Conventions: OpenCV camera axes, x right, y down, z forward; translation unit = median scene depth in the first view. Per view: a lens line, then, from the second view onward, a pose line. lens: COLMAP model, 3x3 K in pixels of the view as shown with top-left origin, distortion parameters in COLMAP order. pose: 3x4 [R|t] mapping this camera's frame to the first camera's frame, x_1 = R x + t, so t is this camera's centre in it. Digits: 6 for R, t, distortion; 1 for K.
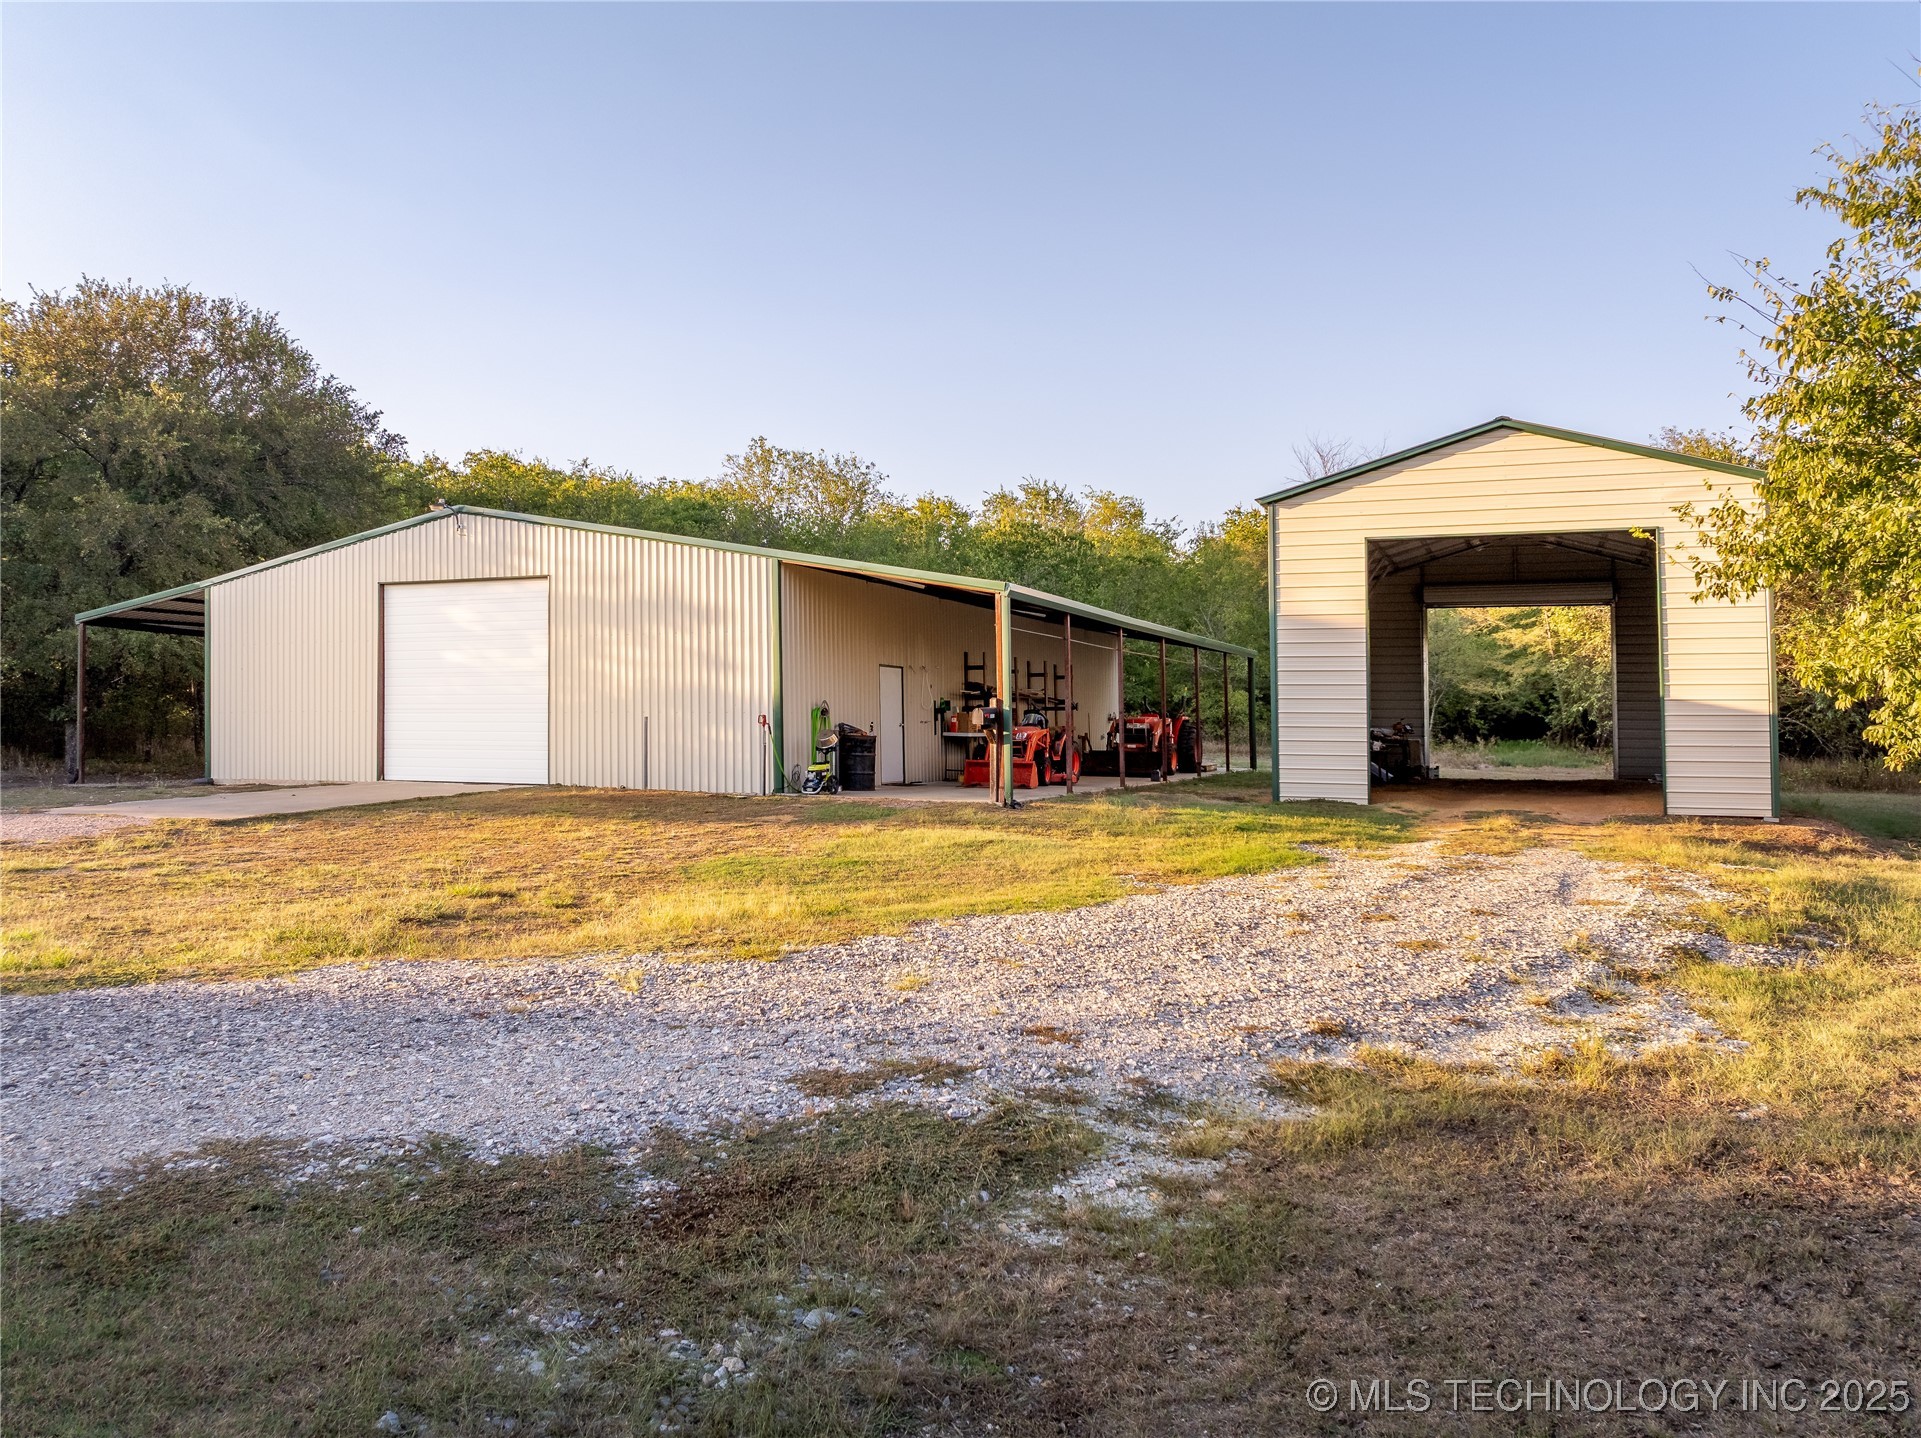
lens RADIAL K [[1382.2, 0, 963.4], [0, 1382.2, 652.5], [0, 0, 1]] dist [-0.037861, -0.003242]
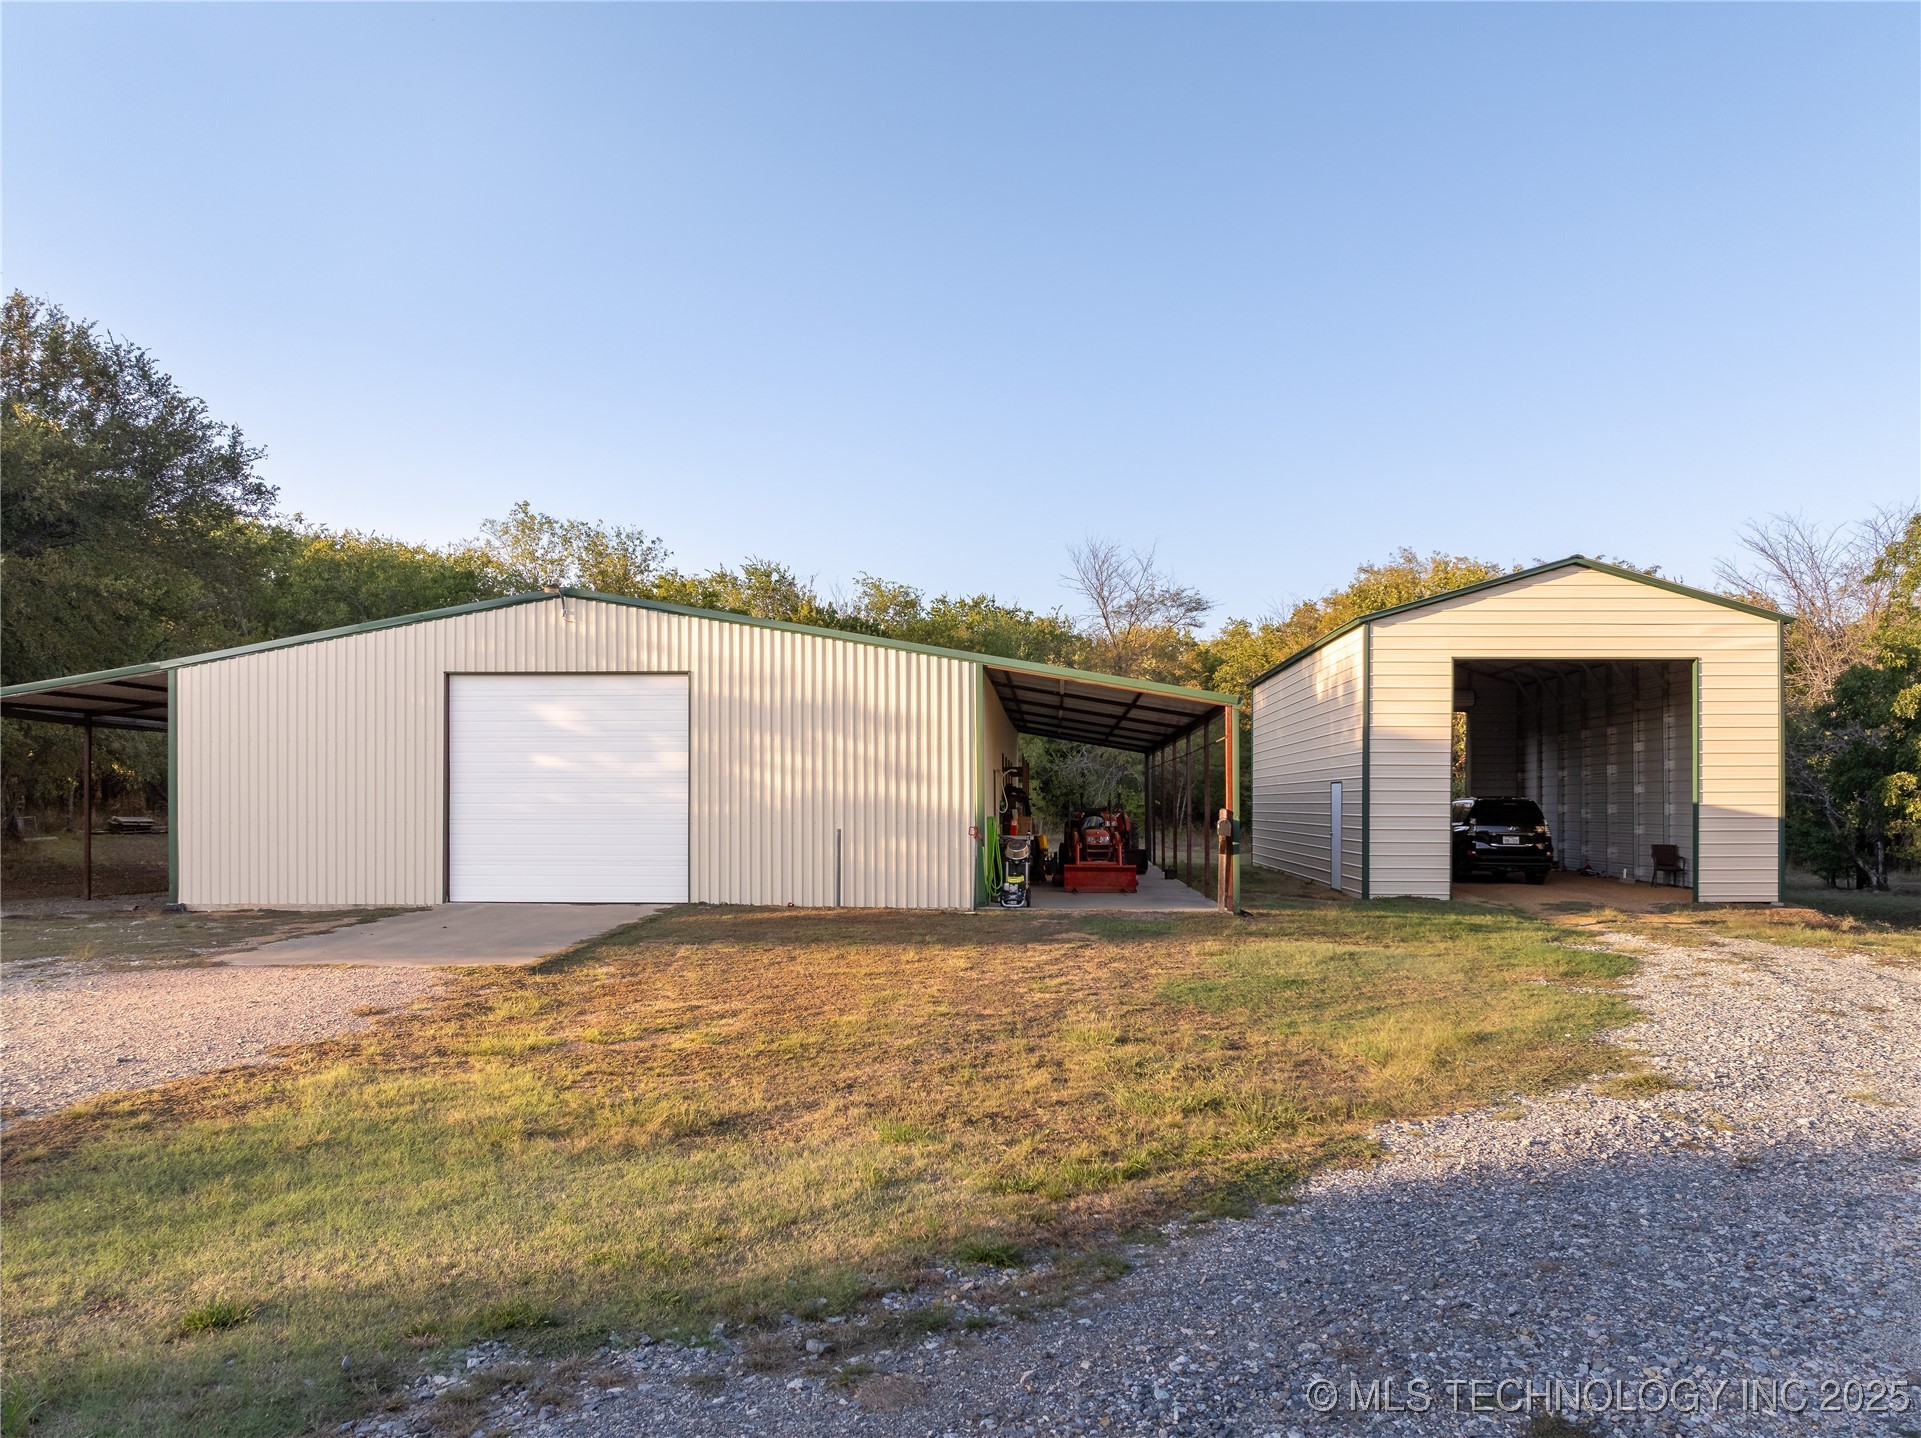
lens RADIAL K [[1404.4, 0, 962.9], [0, 1404.4, 800.5], [0, 0, 1]] dist [-0.034684, -0.002539]
pose [[0.940812, -0.006296, 0.338871, -0.451042], [-0.010651, 0.998784, 0.048127, -0.018671], [-0.338762, -0.048888, 0.939601, 0.080176]]
